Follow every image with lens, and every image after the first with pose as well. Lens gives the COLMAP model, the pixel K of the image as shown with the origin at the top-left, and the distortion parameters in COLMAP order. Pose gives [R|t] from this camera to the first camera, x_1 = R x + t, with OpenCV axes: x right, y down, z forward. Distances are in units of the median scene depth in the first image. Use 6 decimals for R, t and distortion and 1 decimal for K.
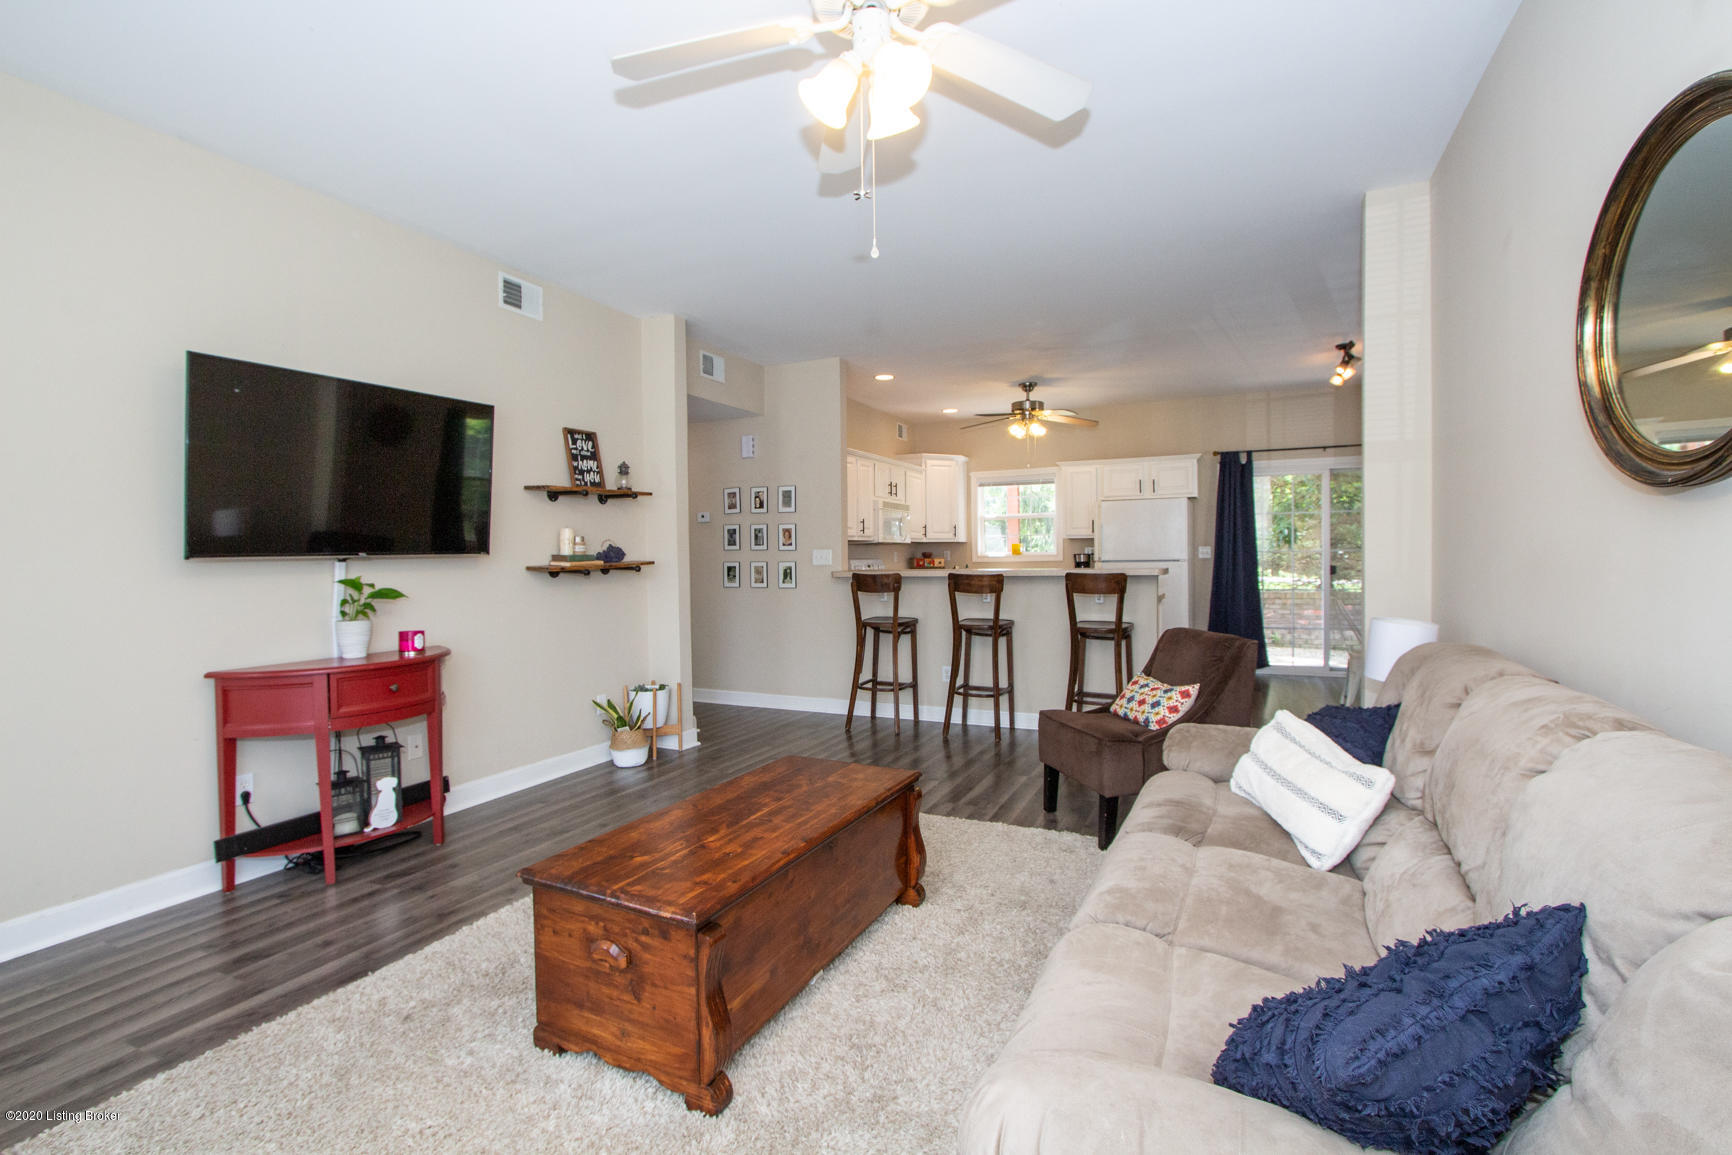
lens RADIAL K [[811.0, 0, 866.0], [0, 811.0, 577.5], [0, 0, 1]] dist [0.000094, -0.000017]
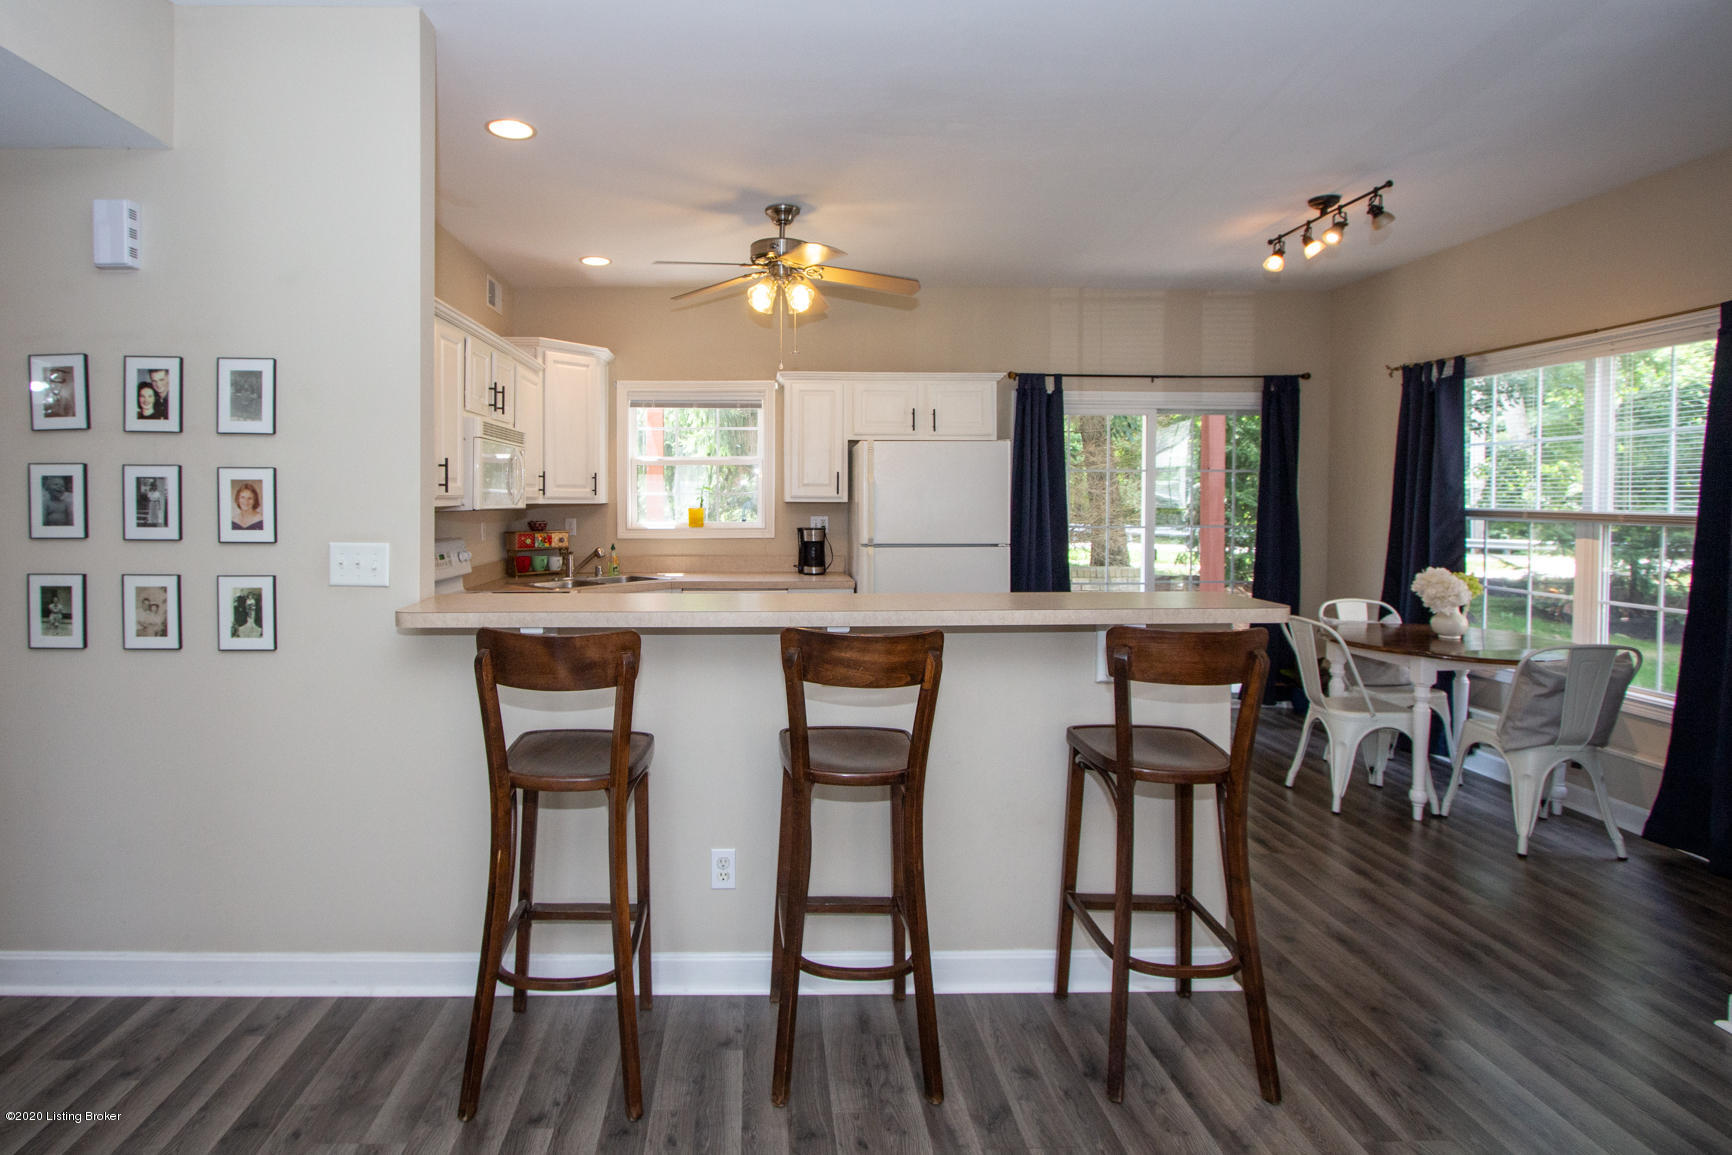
lens RADIAL K [[1050.1, 0, 864.4], [0, 1050.1, 539.1], [0, 0, 1]] dist [-0.003475, -0.000605]
pose [[0.905011, 0.003224, 0.425377, -0.047397], [-0.003615, 0.999993, 0.000113, -0.035071], [-0.425373, -0.001640, 0.905016, 0.466044]]
